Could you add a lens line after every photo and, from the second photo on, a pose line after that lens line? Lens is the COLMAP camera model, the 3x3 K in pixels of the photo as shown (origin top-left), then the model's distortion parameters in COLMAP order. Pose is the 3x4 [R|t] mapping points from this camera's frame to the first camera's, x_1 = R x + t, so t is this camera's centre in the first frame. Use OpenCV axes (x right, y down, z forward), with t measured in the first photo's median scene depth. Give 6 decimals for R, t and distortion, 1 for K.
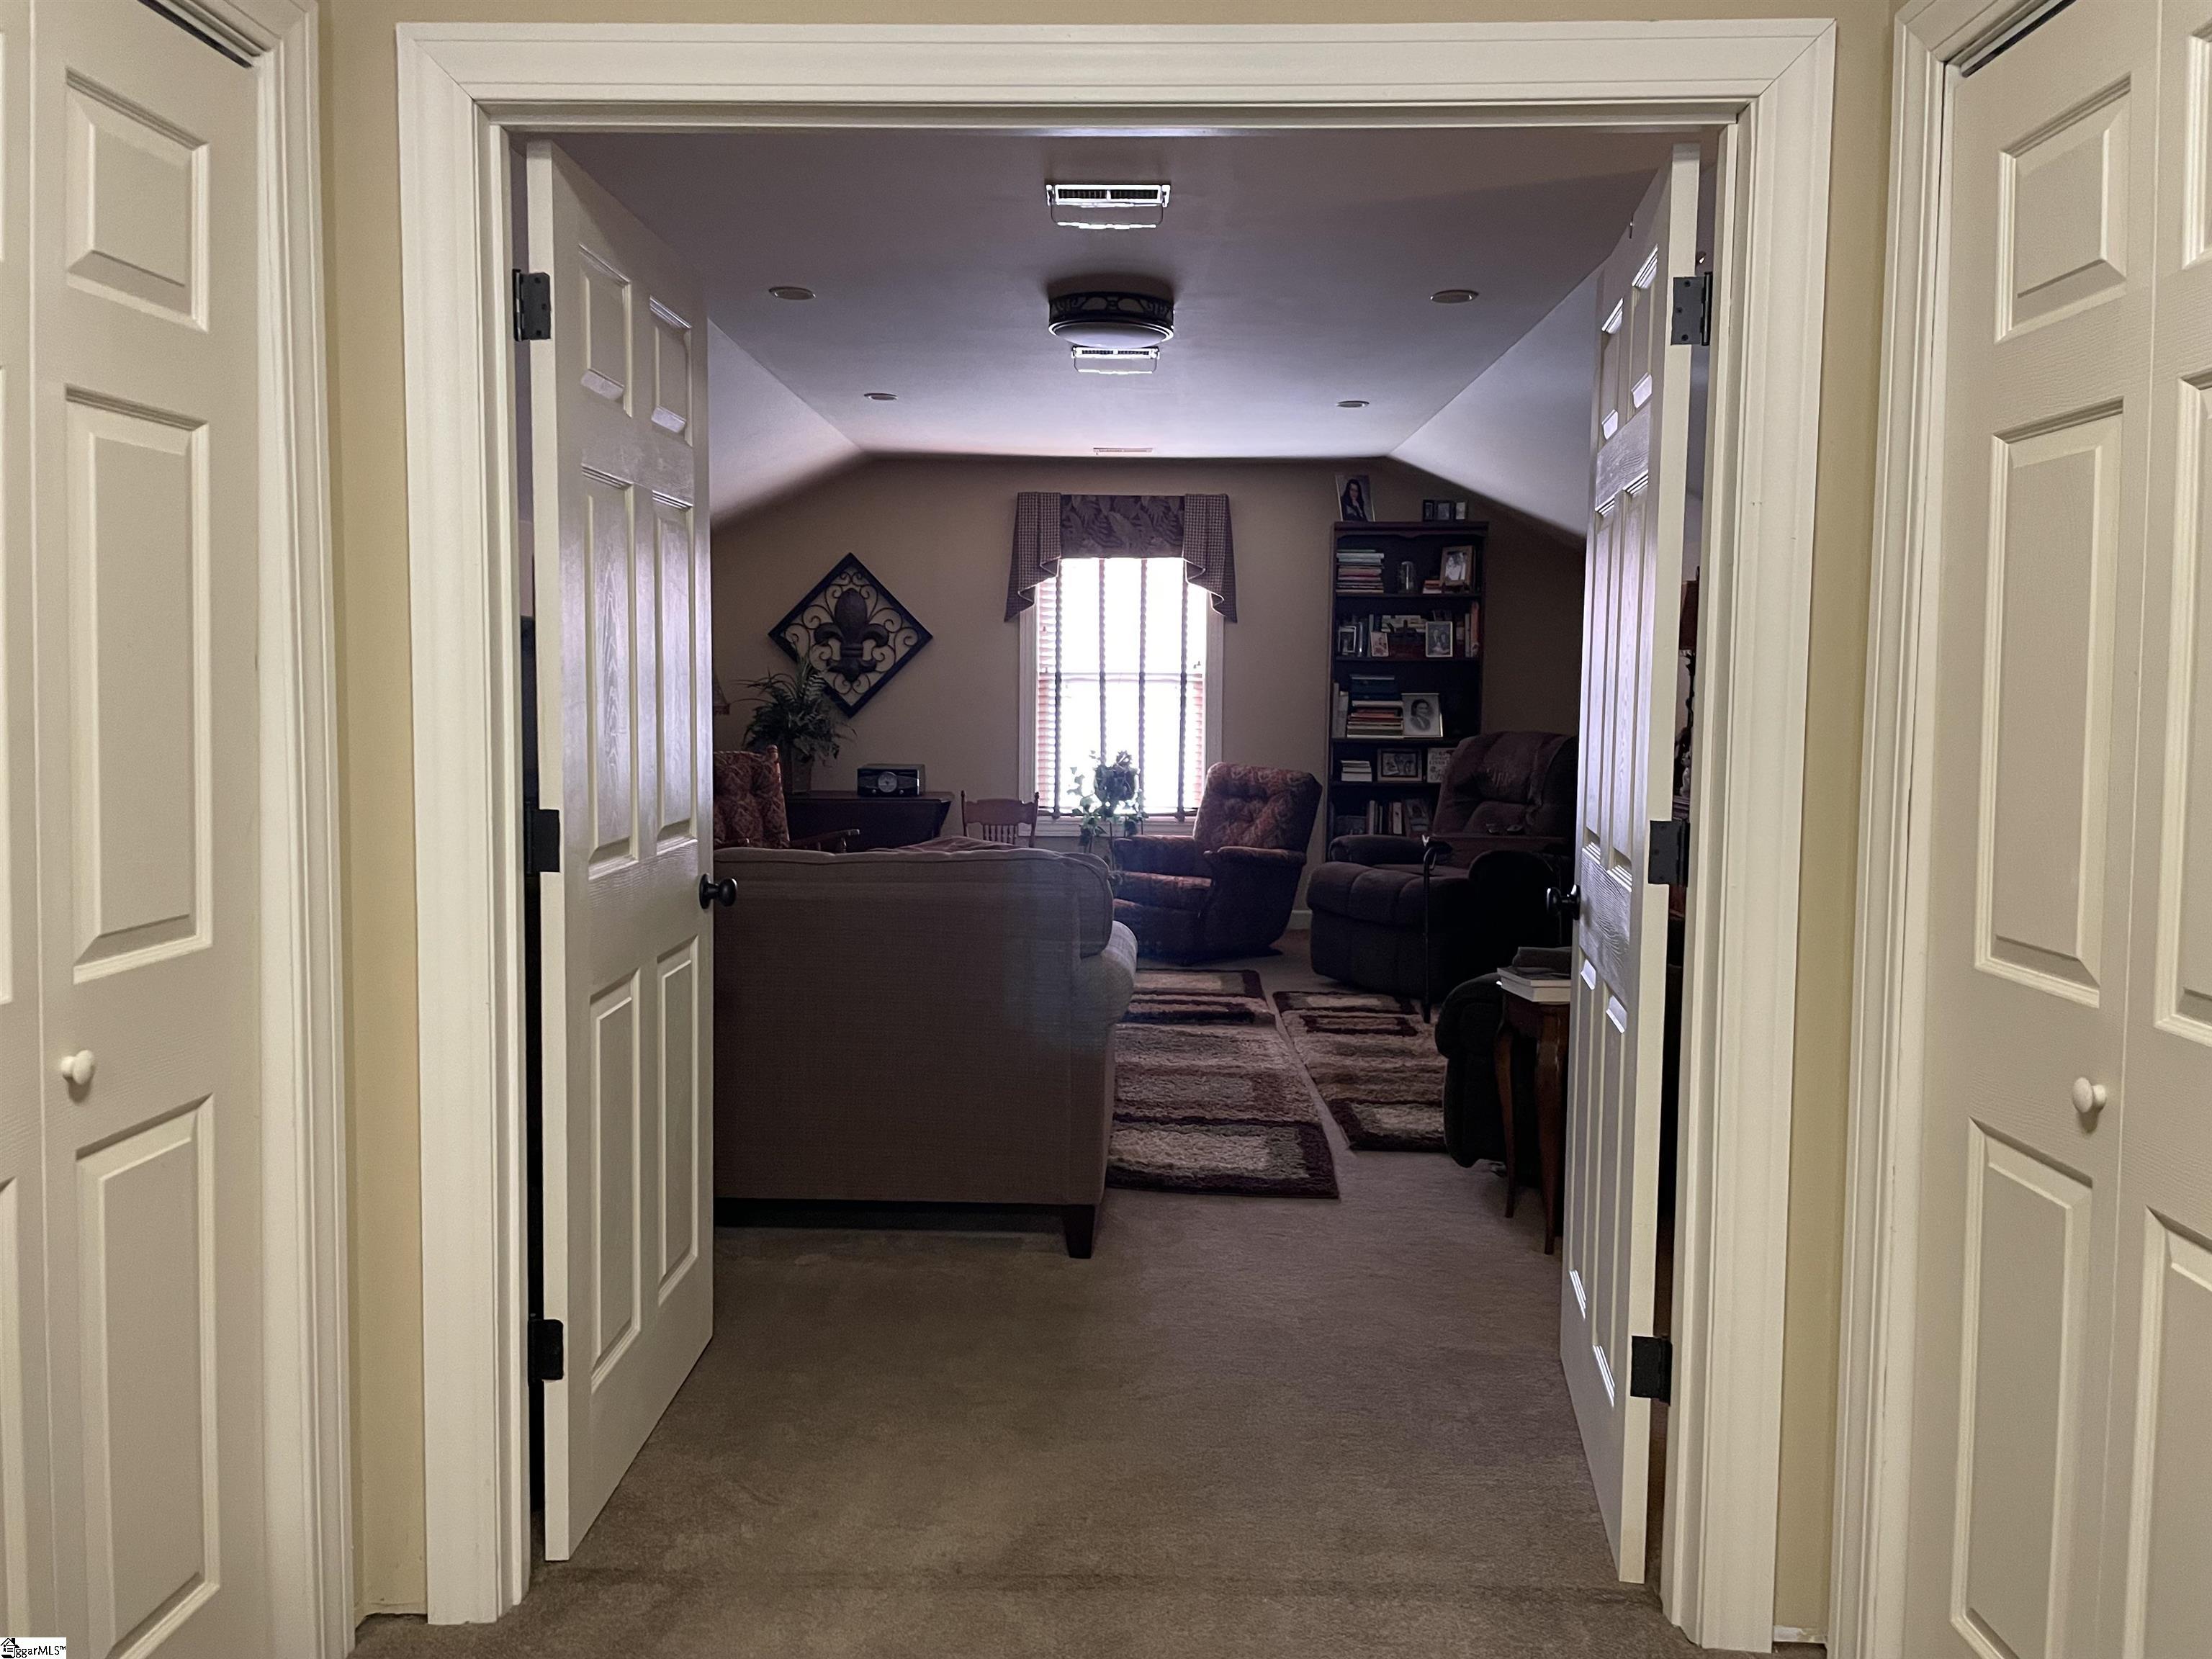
lens RADIAL K [[1695.6, 0, 1101.2], [0, 1695.6, 807.9], [0, 0, 1]] dist [0.113877, -0.147499]
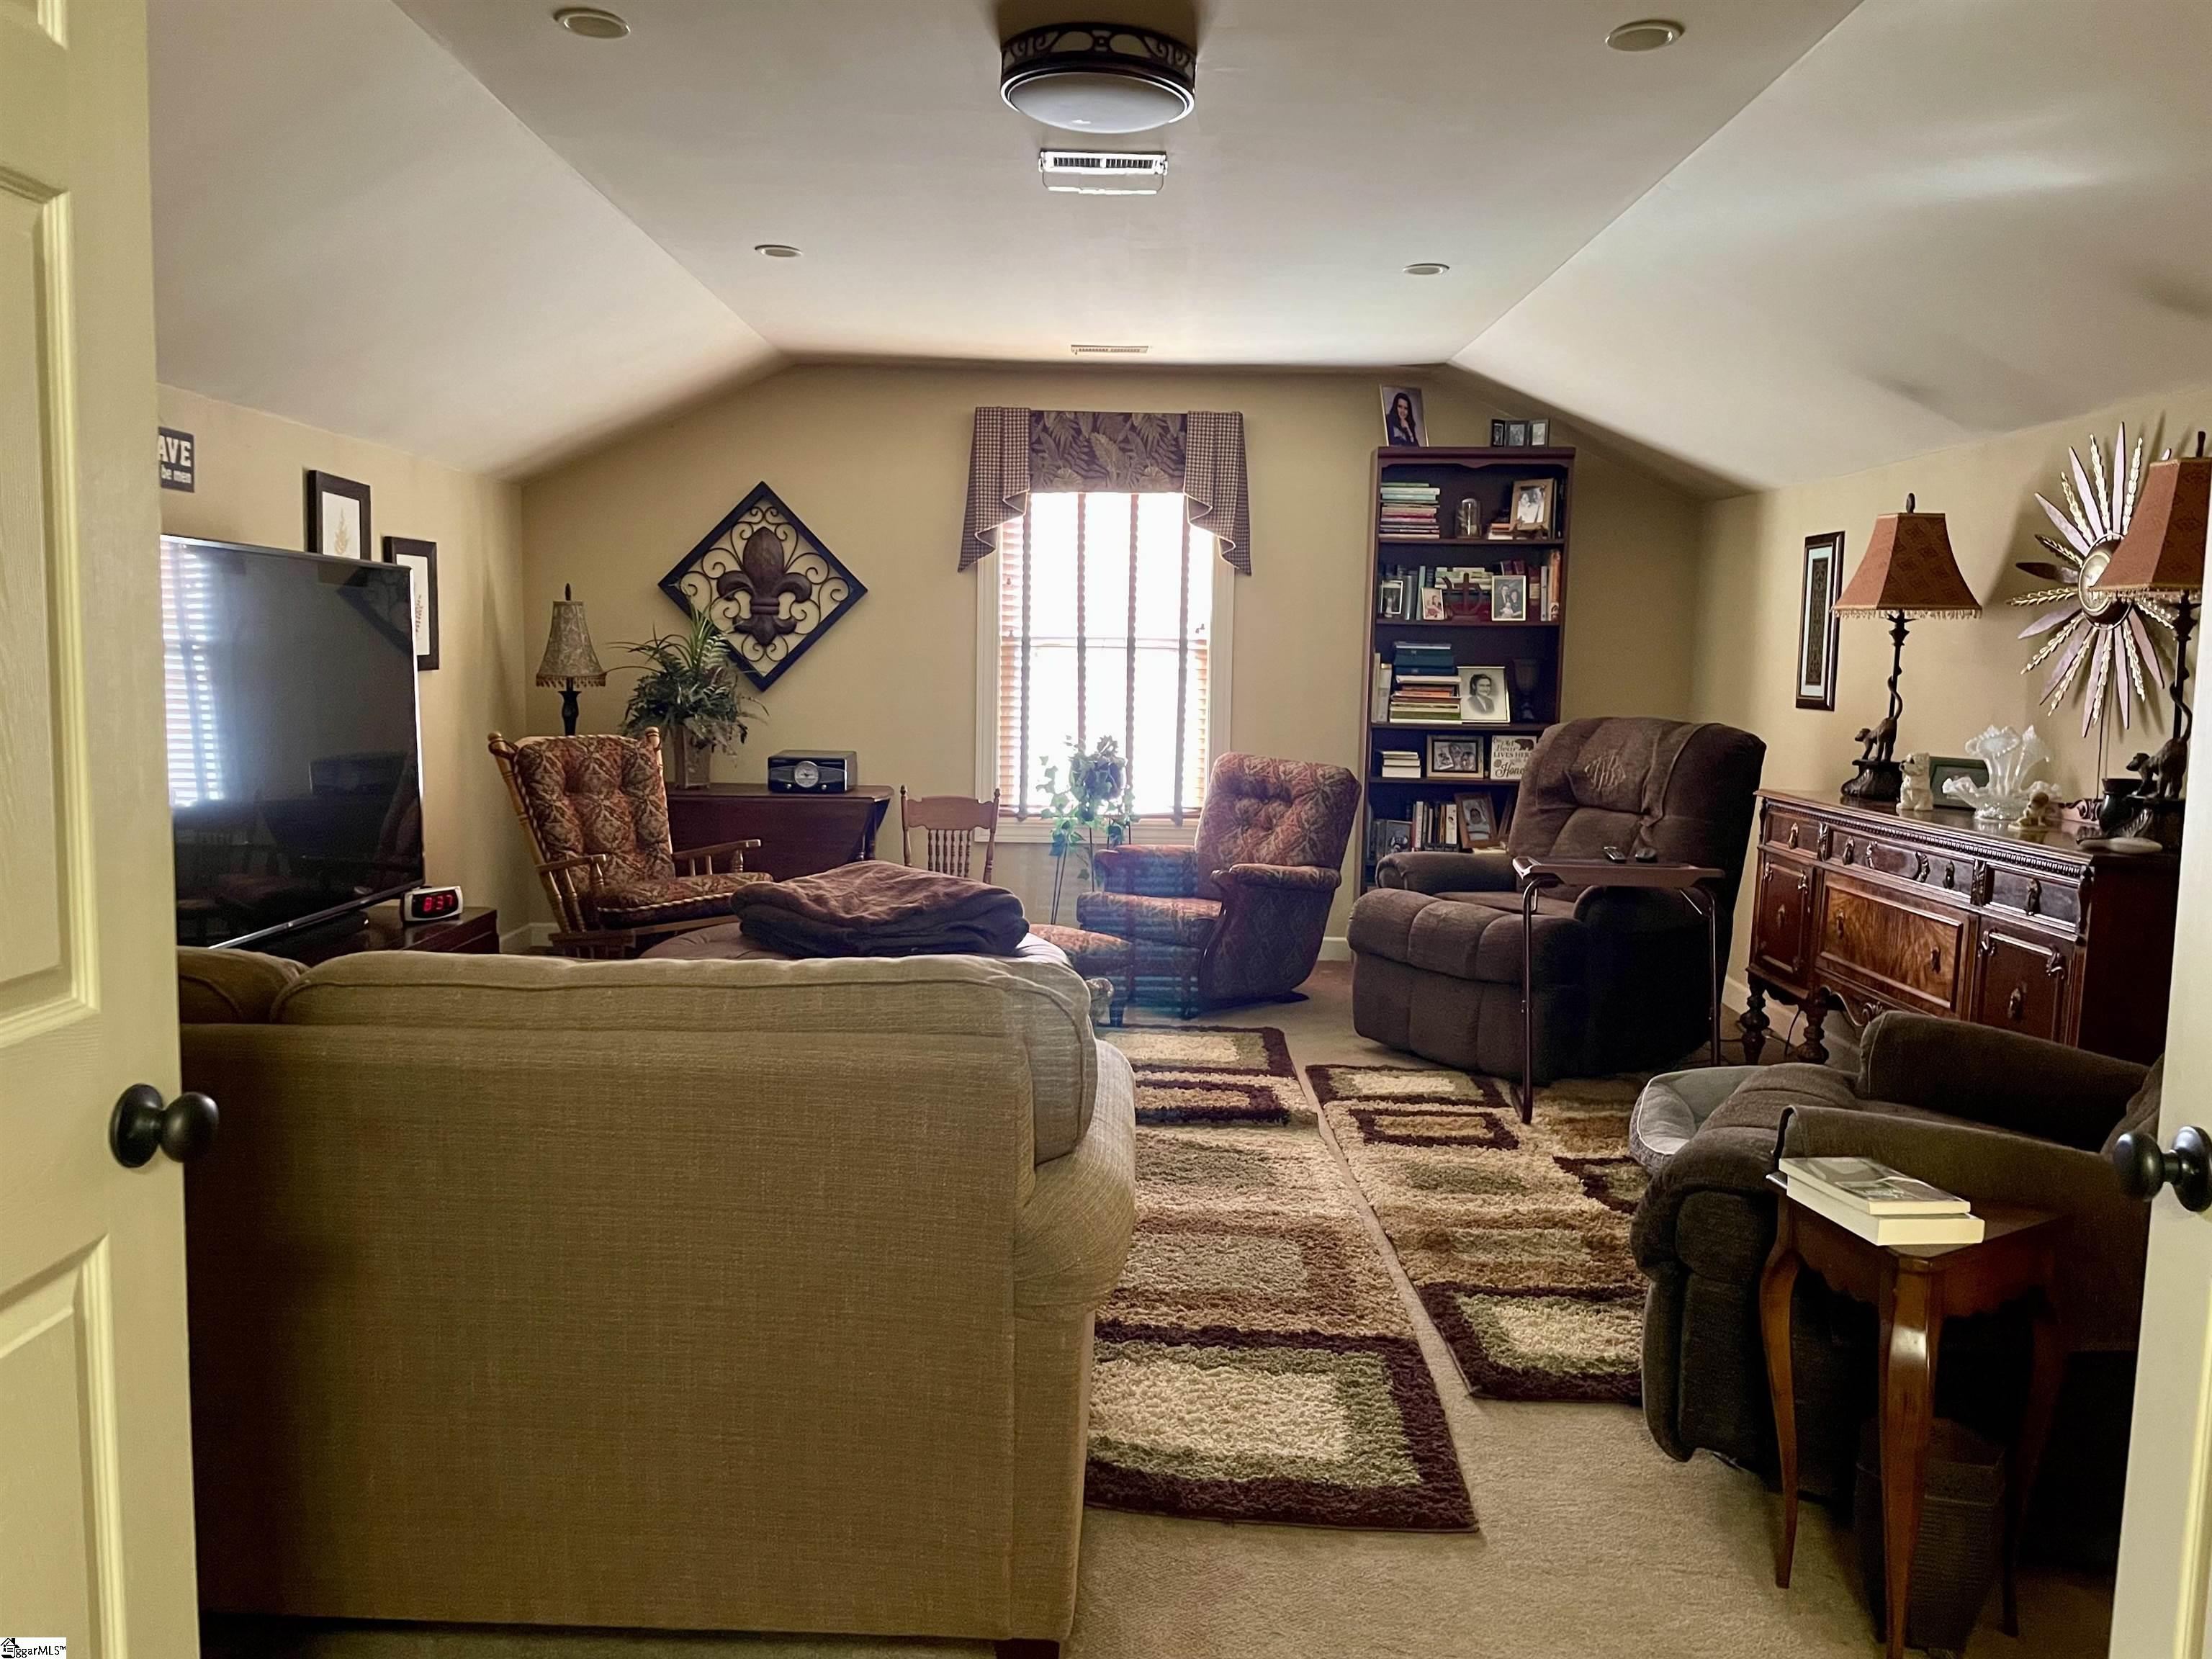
lens RADIAL K [[1695.6, 0, 1101.2], [0, 1695.6, 807.9], [0, 0, 1]] dist [0.113877, -0.147499]
pose [[0.999889, 0.007242, 0.013046, 0.000268], [-0.007476, 0.999812, 0.017912, -0.014676], [-0.012914, -0.018008, 0.999754, 0.210623]]
